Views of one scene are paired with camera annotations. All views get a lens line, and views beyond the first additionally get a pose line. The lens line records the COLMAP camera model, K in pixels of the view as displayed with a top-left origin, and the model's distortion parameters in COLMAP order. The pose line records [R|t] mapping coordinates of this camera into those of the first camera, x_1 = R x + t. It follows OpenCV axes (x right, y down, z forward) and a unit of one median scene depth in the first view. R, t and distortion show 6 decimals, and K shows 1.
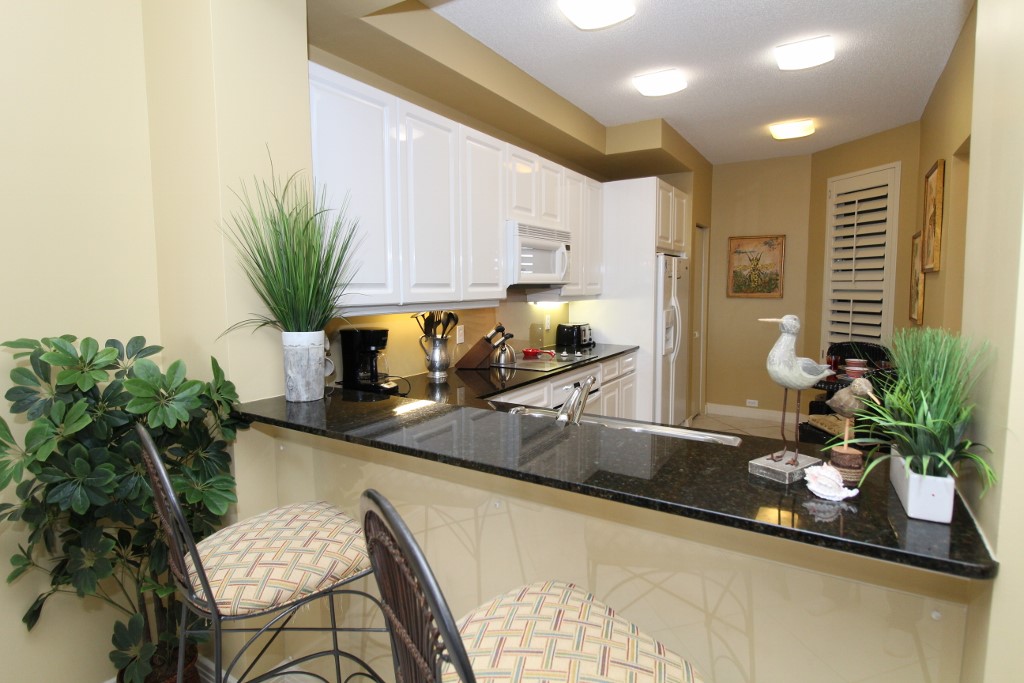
lens RADIAL K [[524.7, 0, 504.0], [0, 524.7, 338.0], [0, 0, 1]] dist [-0.019045, -0.001703]
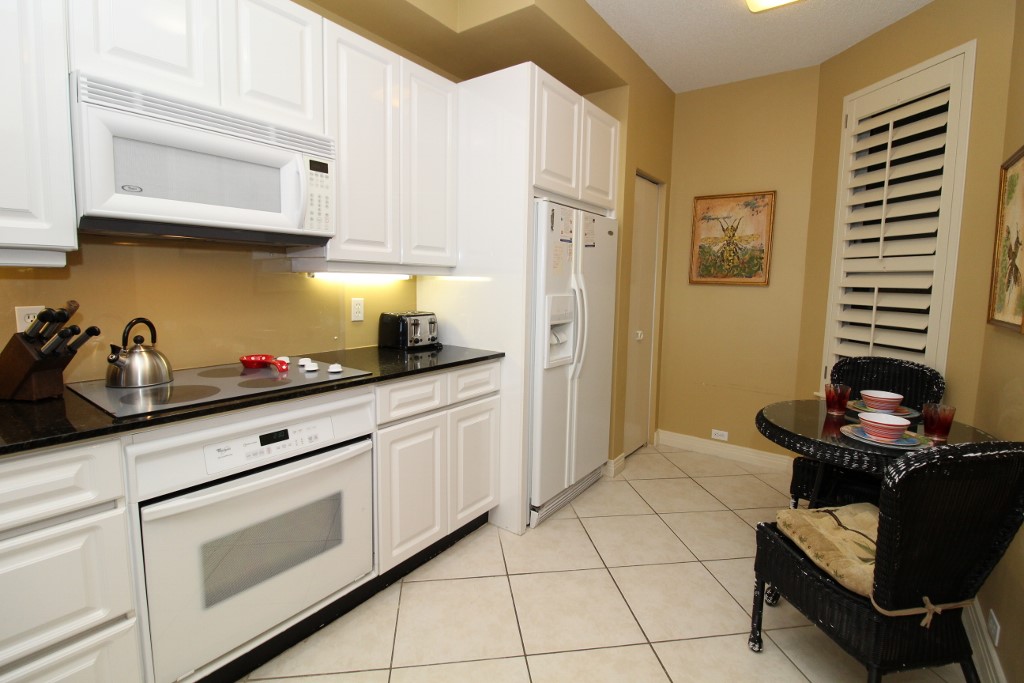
lens RADIAL K [[474.4, 0, 509.8], [0, 474.4, 334.6], [0, 0, 1]] dist [-0.006633, -0.008565]
pose [[0.997472, 0.033171, -0.062841, 0.289151], [-0.032315, 0.999371, 0.014591, -0.013256], [0.063285, -0.012524, 0.997917, 0.440676]]
